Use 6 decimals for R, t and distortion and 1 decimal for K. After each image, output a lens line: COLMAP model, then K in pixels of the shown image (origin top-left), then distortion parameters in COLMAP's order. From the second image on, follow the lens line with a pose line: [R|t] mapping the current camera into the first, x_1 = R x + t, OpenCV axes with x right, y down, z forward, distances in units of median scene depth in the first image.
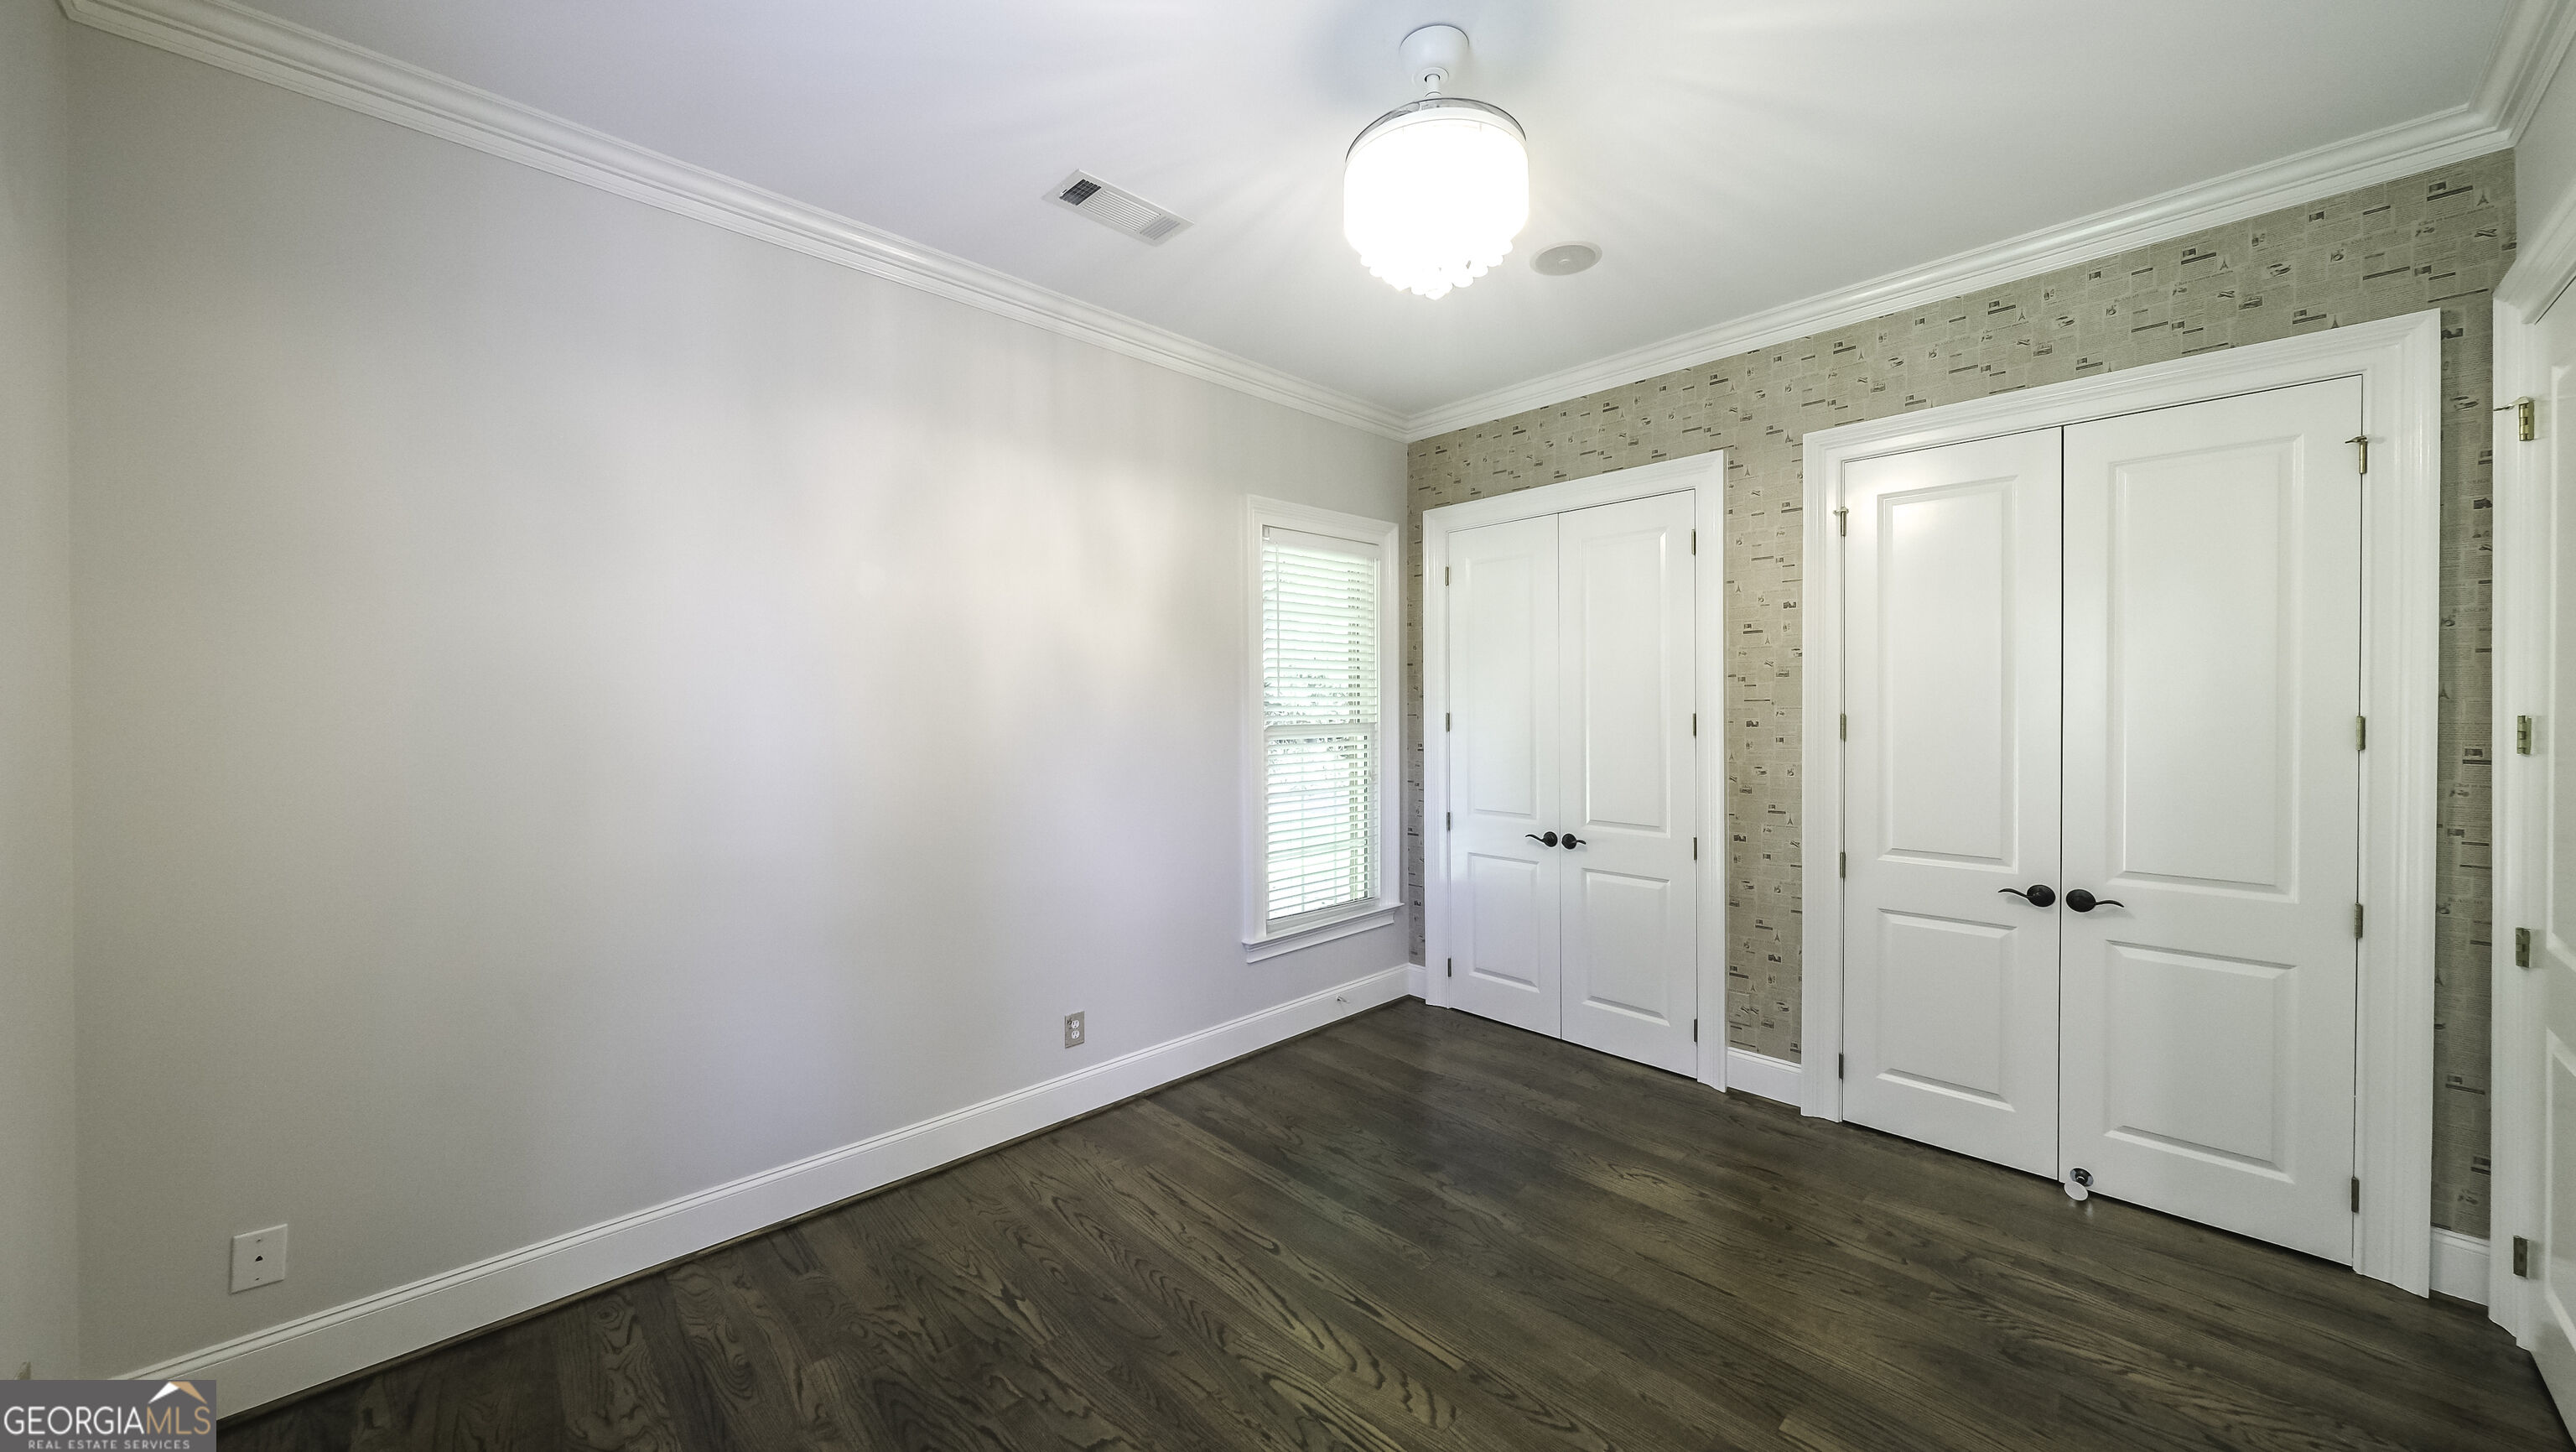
lens RADIAL K [[916.2, 0, 1288.0], [0, 916.2, 726.0], [0, 0, 1]] dist [0.010281, -0.000072]
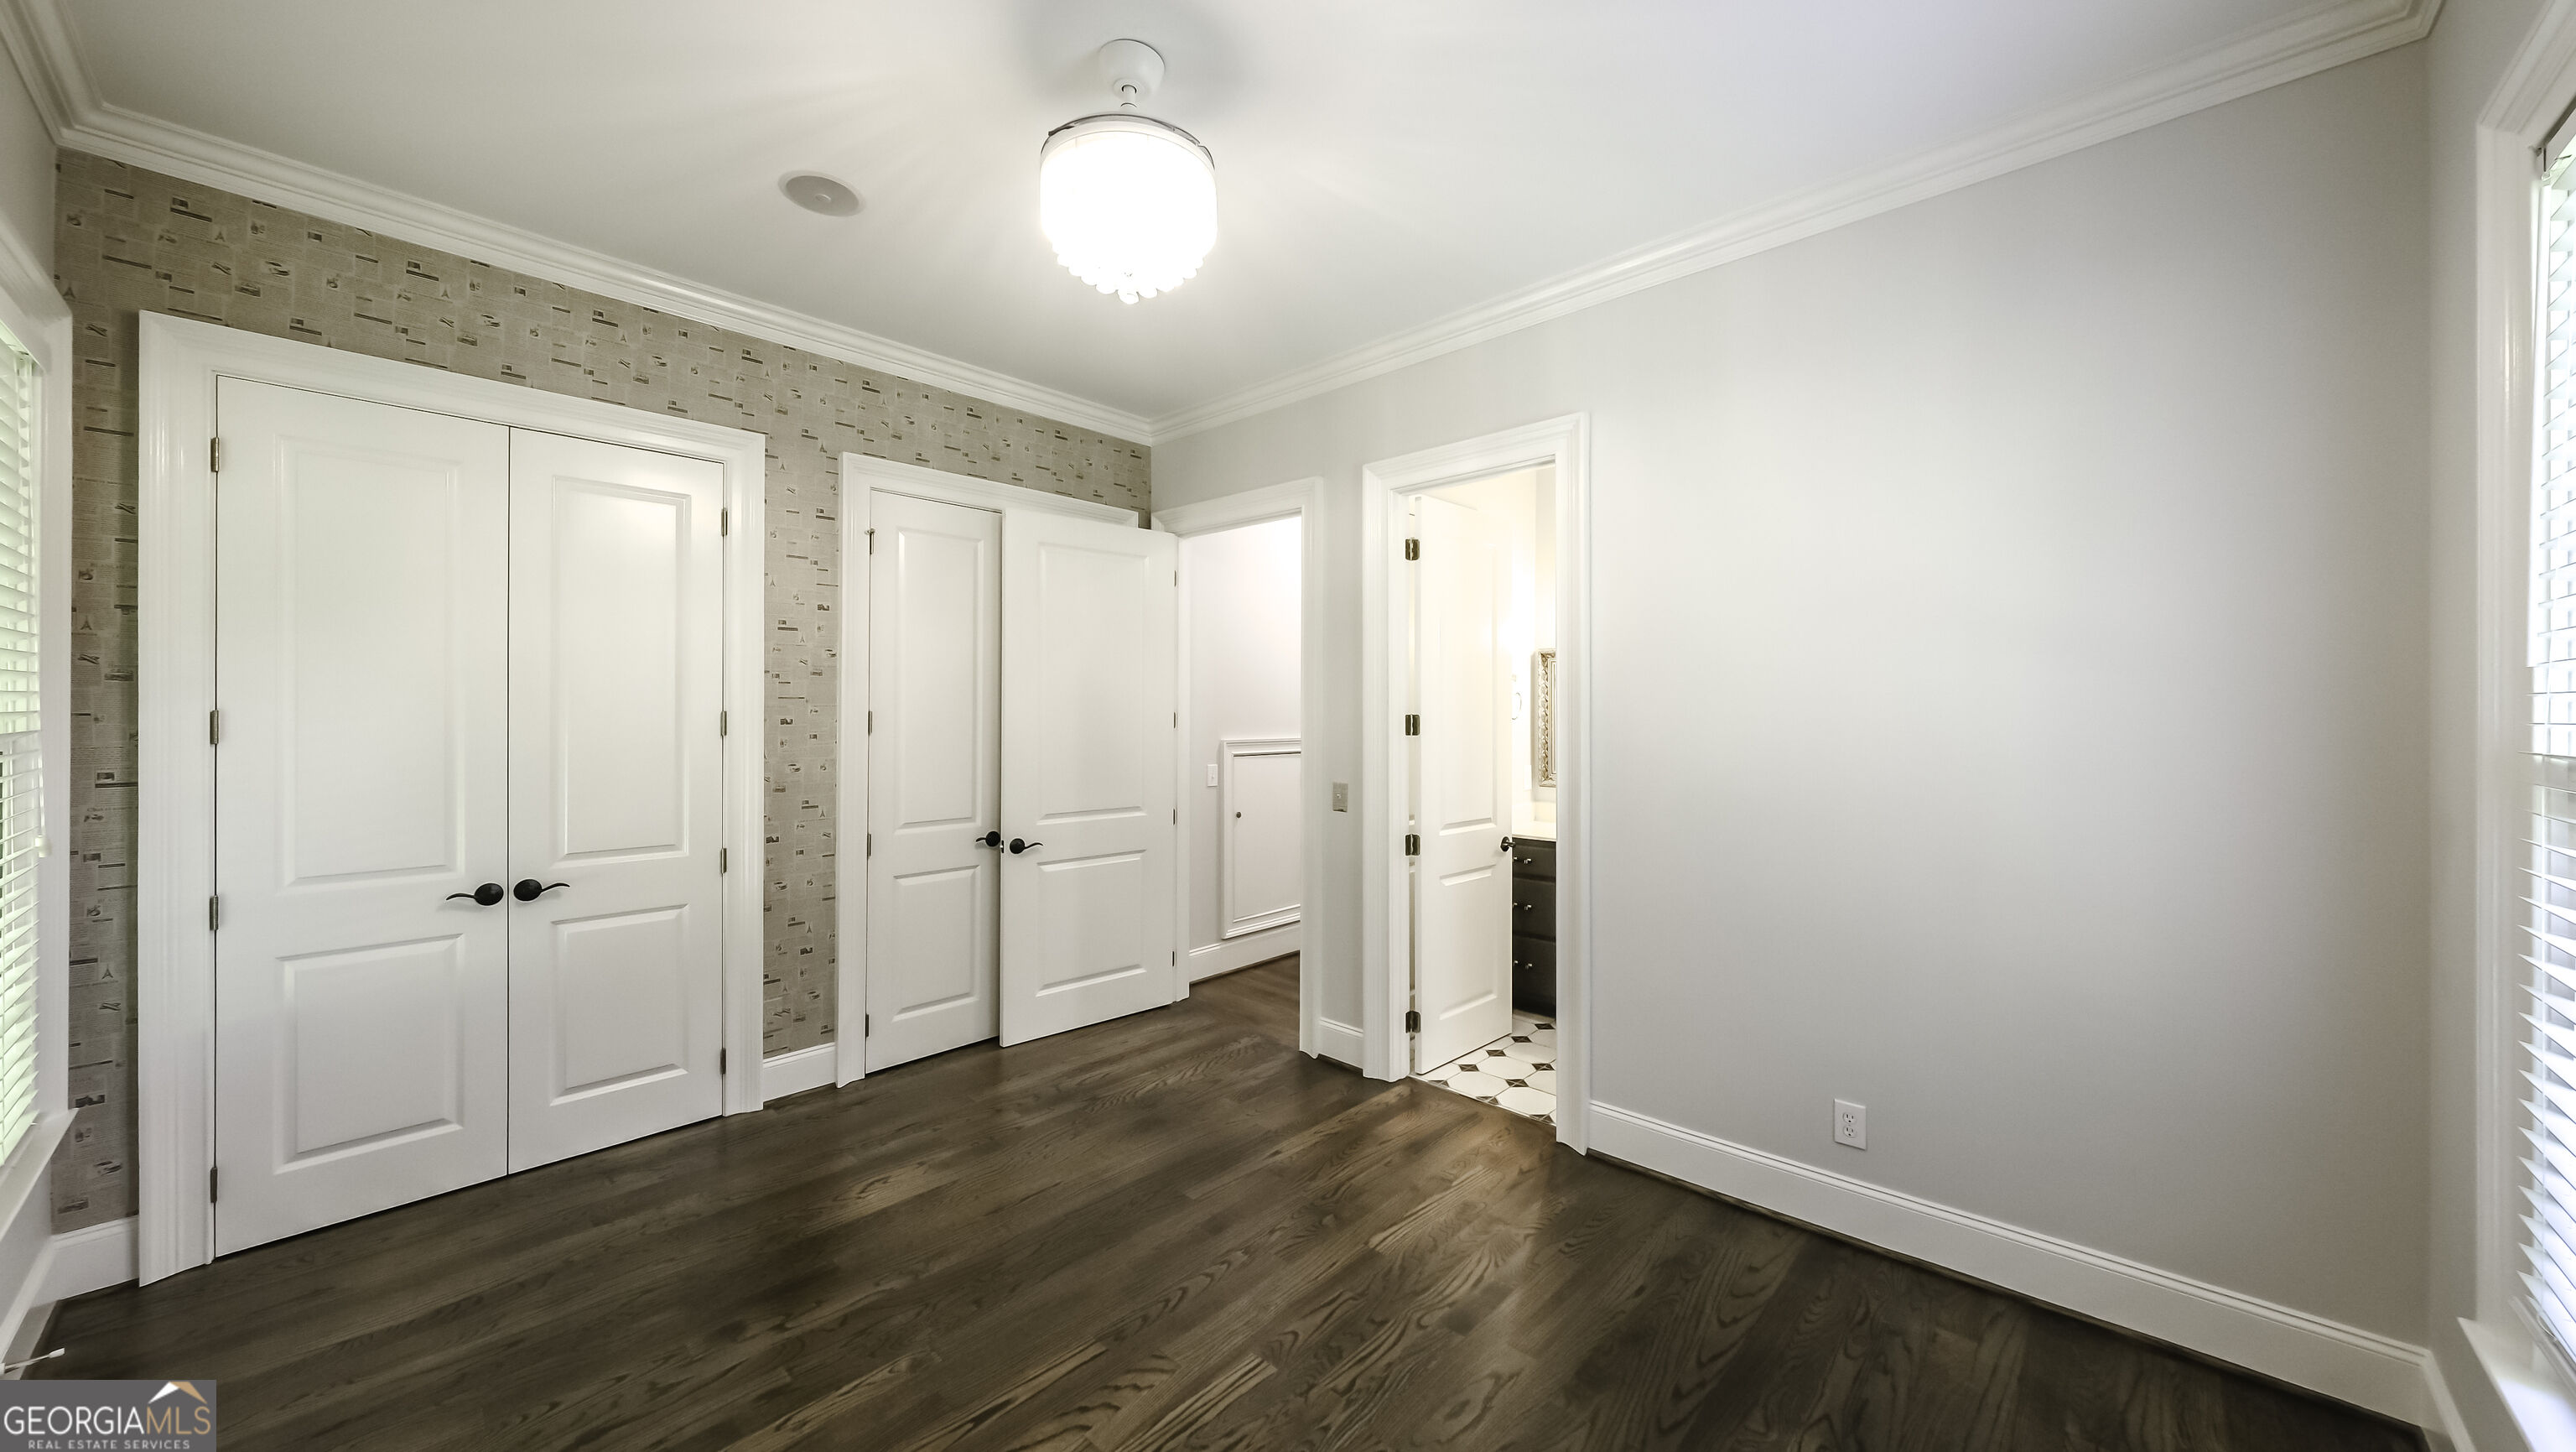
lens RADIAL K [[894.5, 0, 1288.3], [0, 894.5, 716.7], [0, 0, 1]] dist [-0.001468, -0.000019]
pose [[-0.050582, -0.008321, 0.998685, -0.478896], [0.013394, 0.999870, 0.009010, -0.008918], [-0.998630, 0.013832, -0.050464, 0.502269]]
